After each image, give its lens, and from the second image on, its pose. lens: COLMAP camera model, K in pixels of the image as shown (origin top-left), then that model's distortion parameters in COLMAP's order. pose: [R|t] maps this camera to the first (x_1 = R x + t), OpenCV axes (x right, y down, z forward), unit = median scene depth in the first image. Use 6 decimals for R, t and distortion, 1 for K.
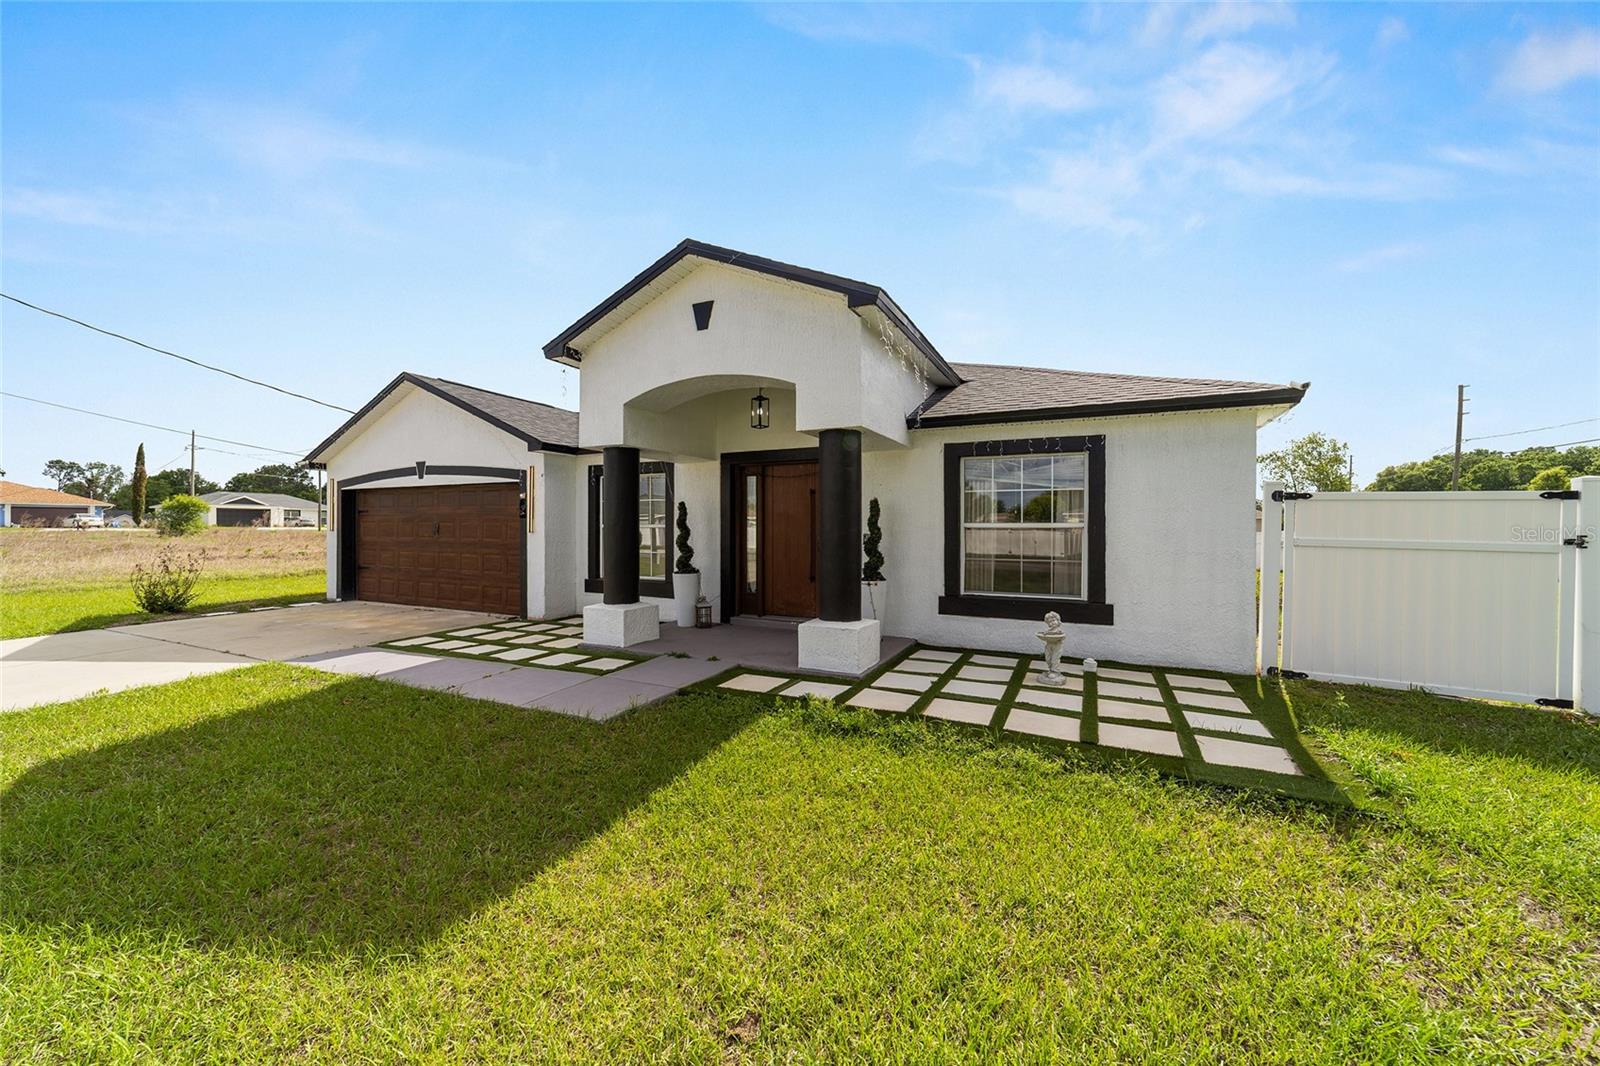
lens RADIAL K [[610.6, 0, 797.9], [0, 610.6, 530.6], [0, 0, 1]] dist [-0.011358, 0.004210]
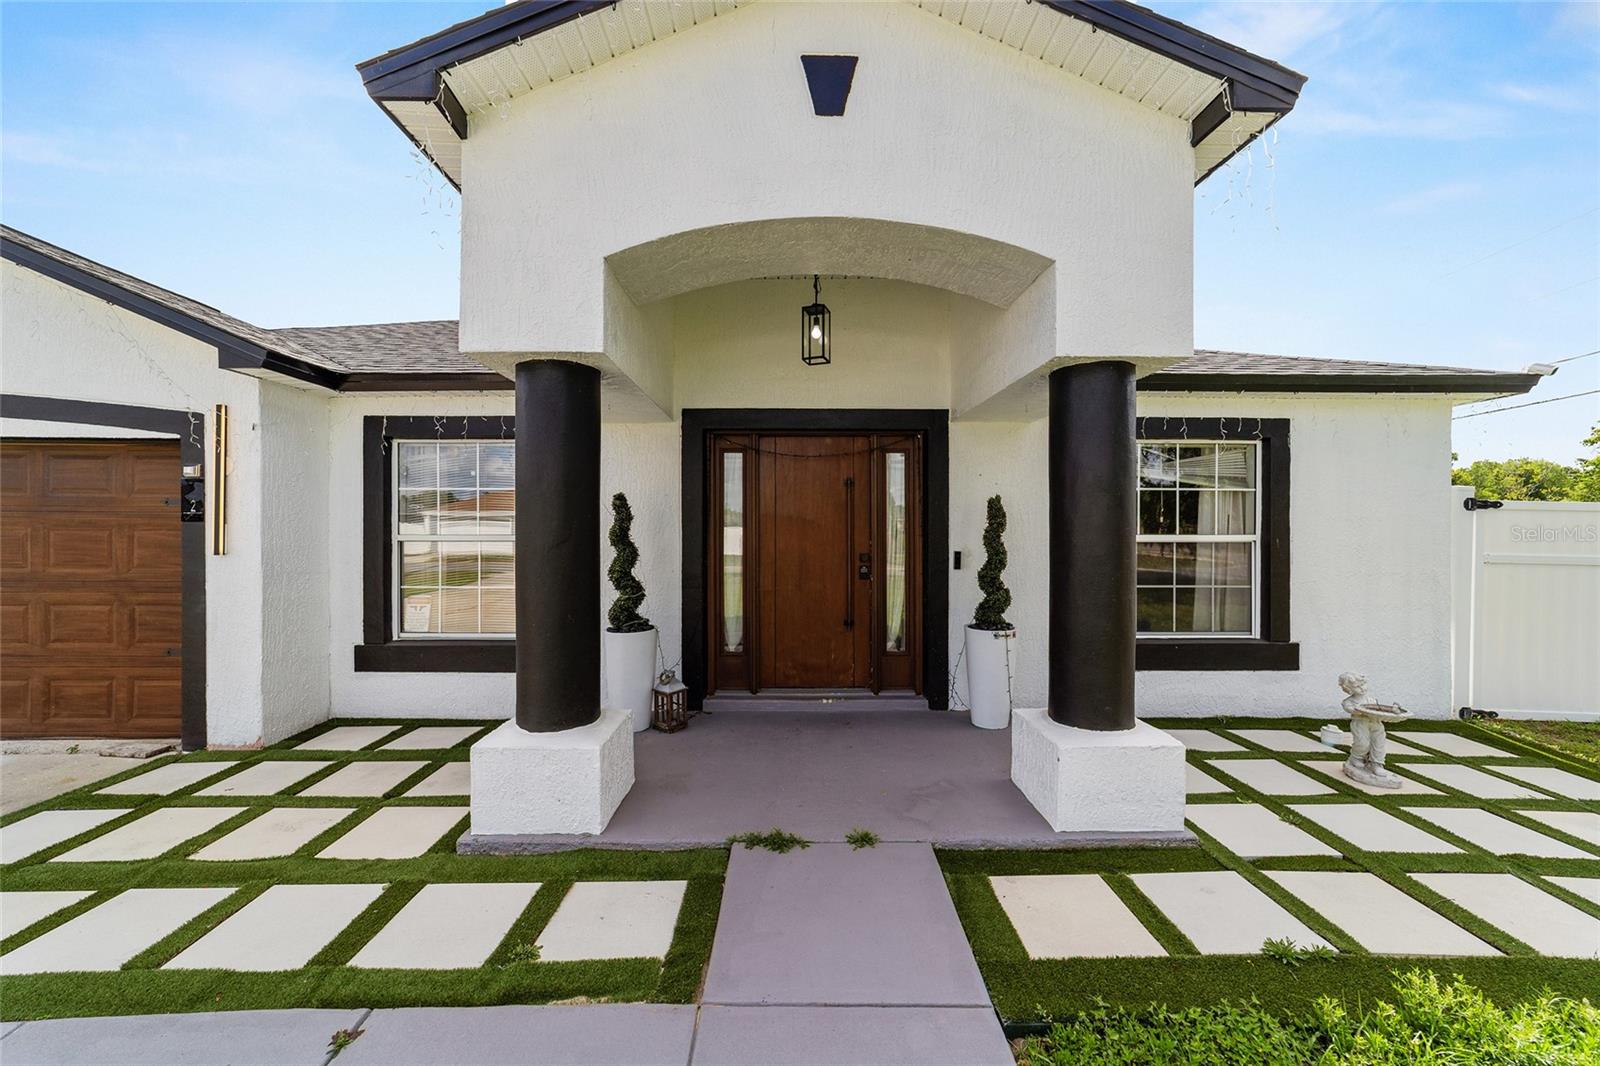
lens RADIAL K [[610.6, 0, 793.9], [0, 610.6, 528.2], [0, 0, 1]] dist [-0.011358, 0.004210]
pose [[0.892334, -0.002404, 0.451369, -0.294574], [0.001166, 0.999995, 0.003021, -0.019019], [-0.451374, -0.002169, 0.892332, 0.465972]]
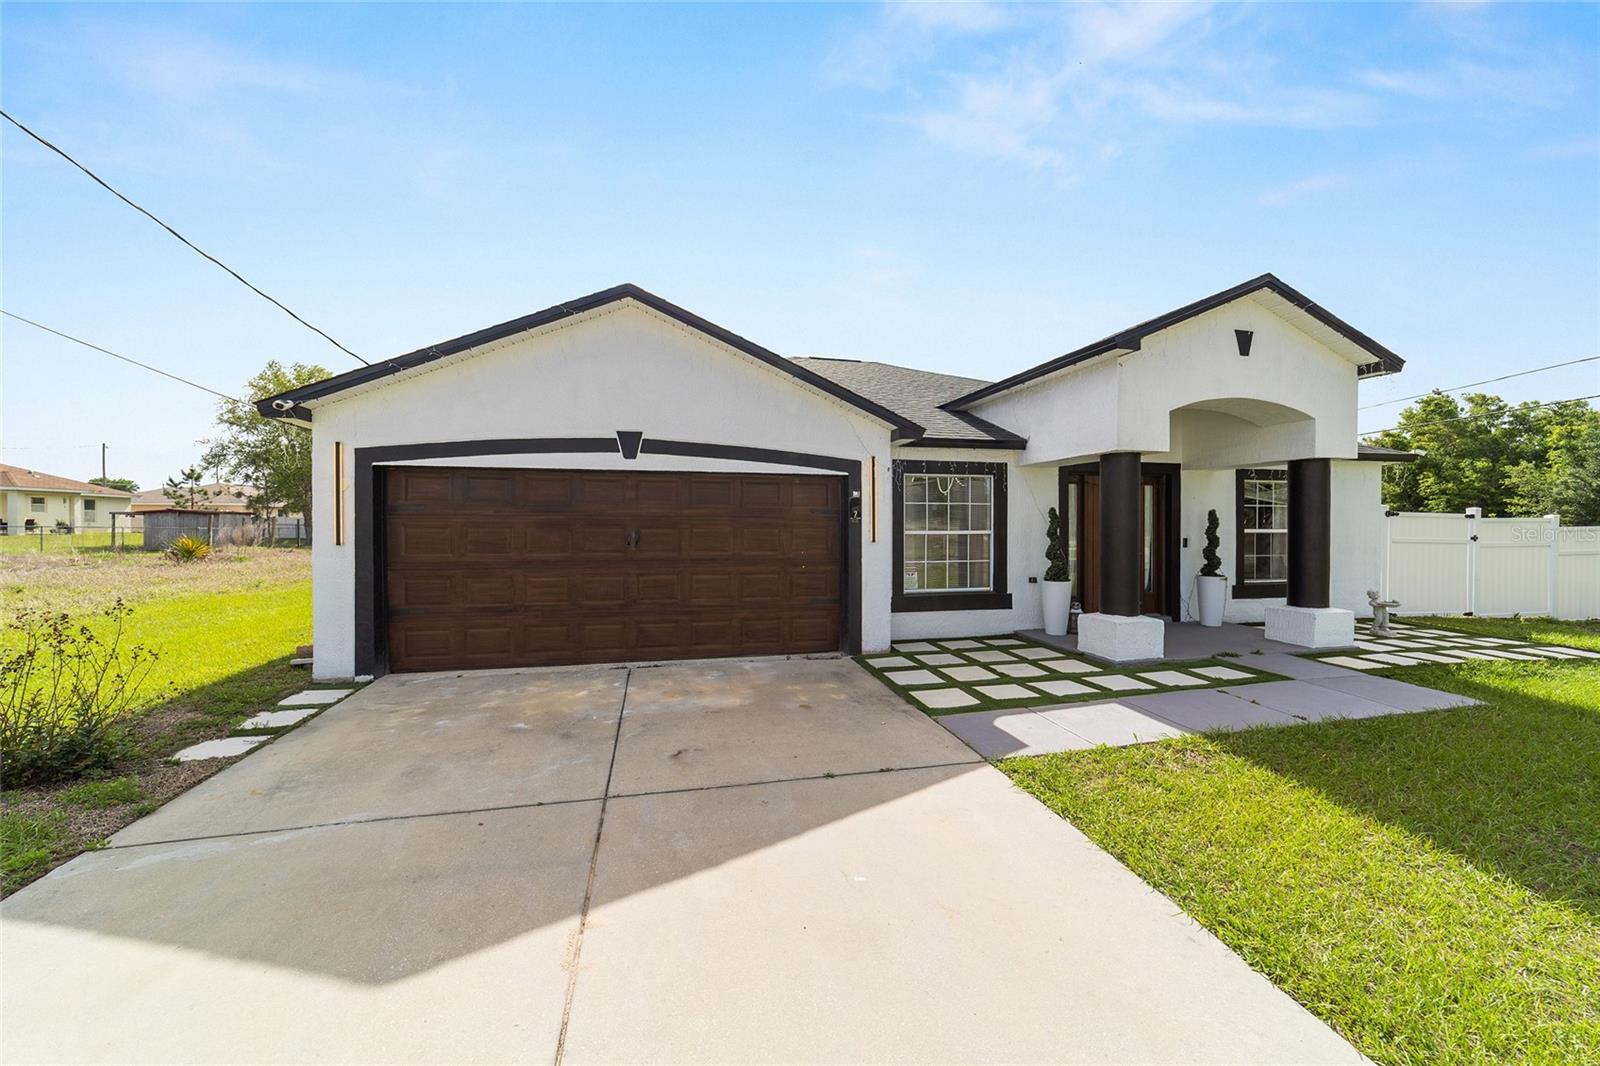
lens RADIAL K [[610.6, 0, 801.4], [0, 610.6, 533.4], [0, 0, 1]] dist [-0.011358, 0.004210]
pose [[0.767325, -0.010682, 0.641169, -1.126906], [0.003217, 0.999913, 0.012809, -0.020233], [-0.641250, -0.007766, 0.767293, 0.513249]]
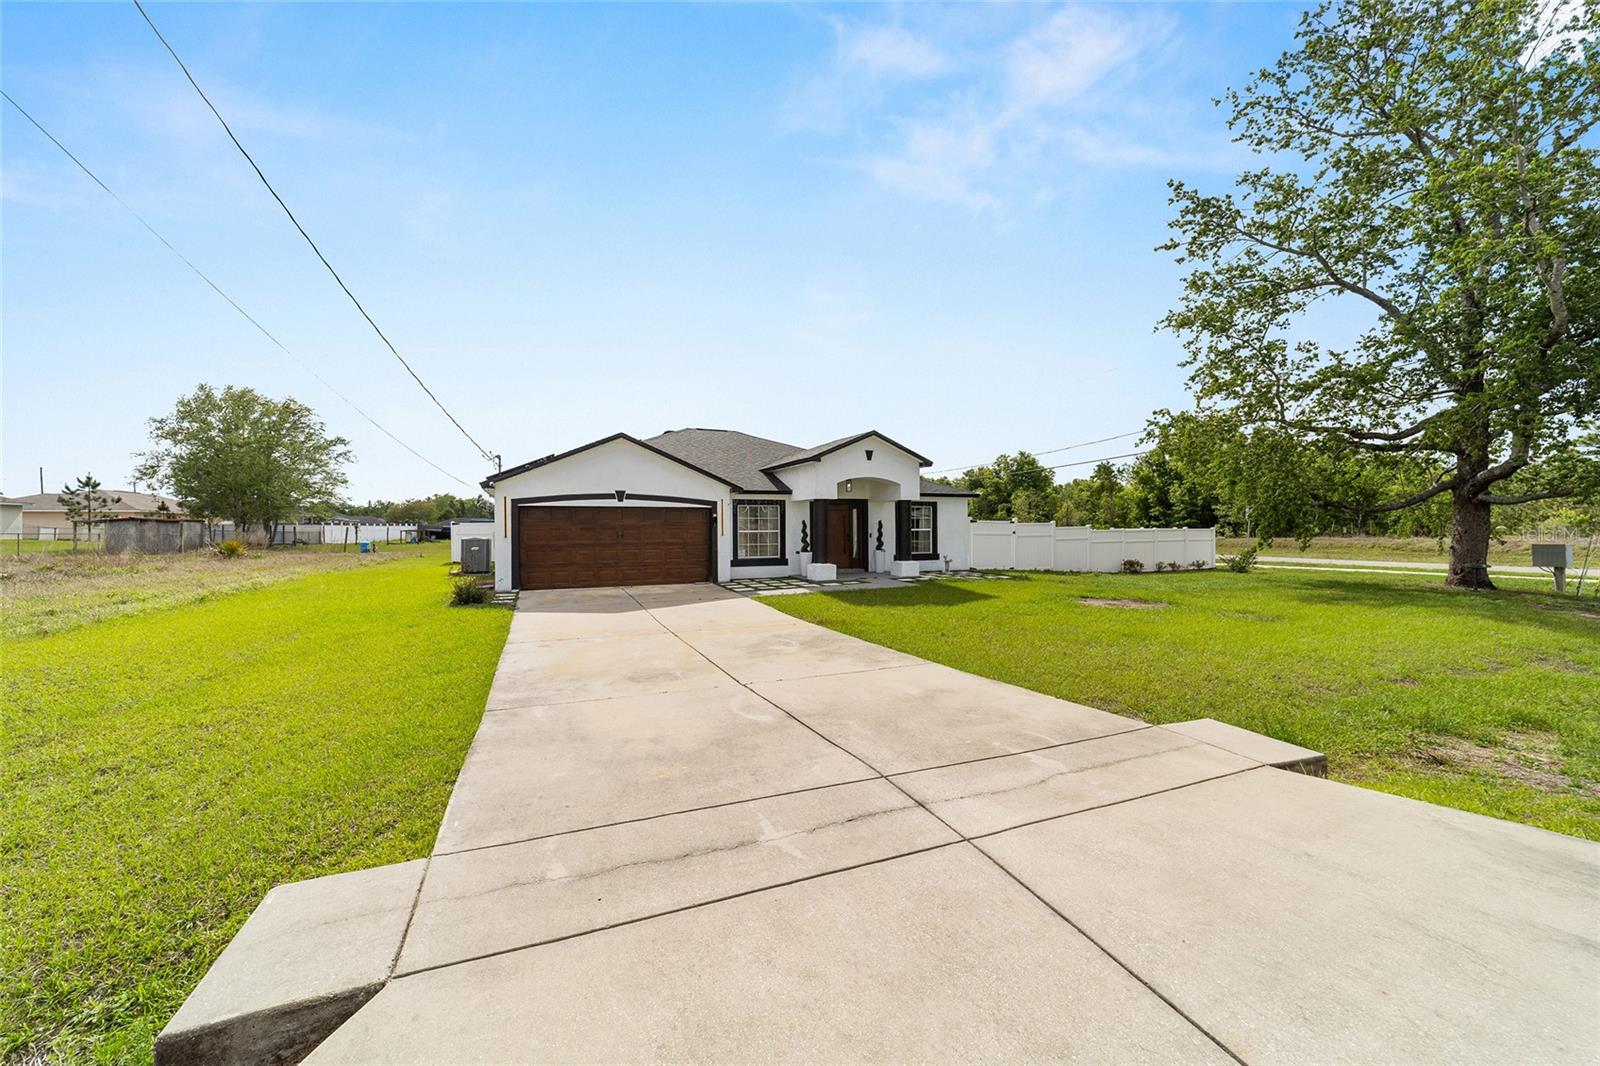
lens RADIAL K [[610.6, 0, 794.1], [0, 610.6, 532.0], [0, 0, 1]] dist [-0.011358, 0.004210]
pose [[0.648226, -0.012548, 0.761344, -1.909132], [0.009186, 0.999920, 0.008659, -0.023586], [-0.761392, 0.001381, 0.648290, -0.411670]]
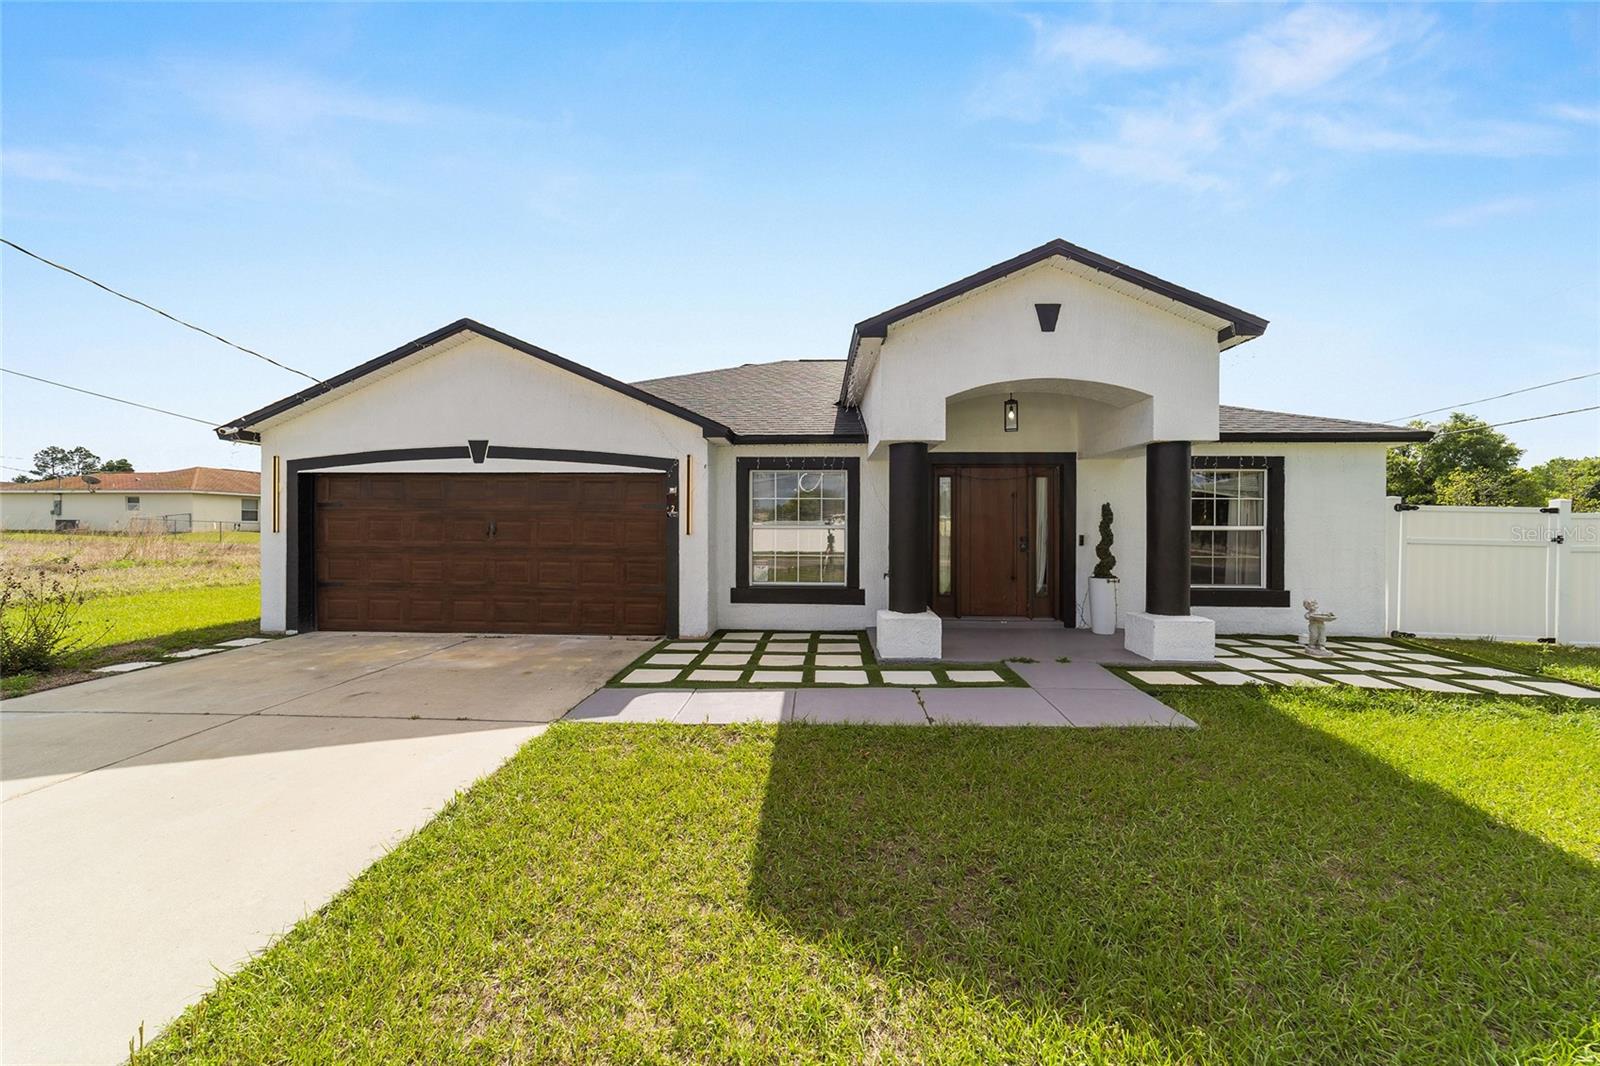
lens RADIAL K [[610.6, 0, 796.7], [0, 610.6, 531.2], [0, 0, 1]] dist [-0.011358, 0.004210]
pose [[0.916382, -0.001867, 0.400301, -0.711937], [-0.000692, 0.999980, 0.006249, -0.007528], [-0.400304, -0.006004, 0.916363, 0.193027]]
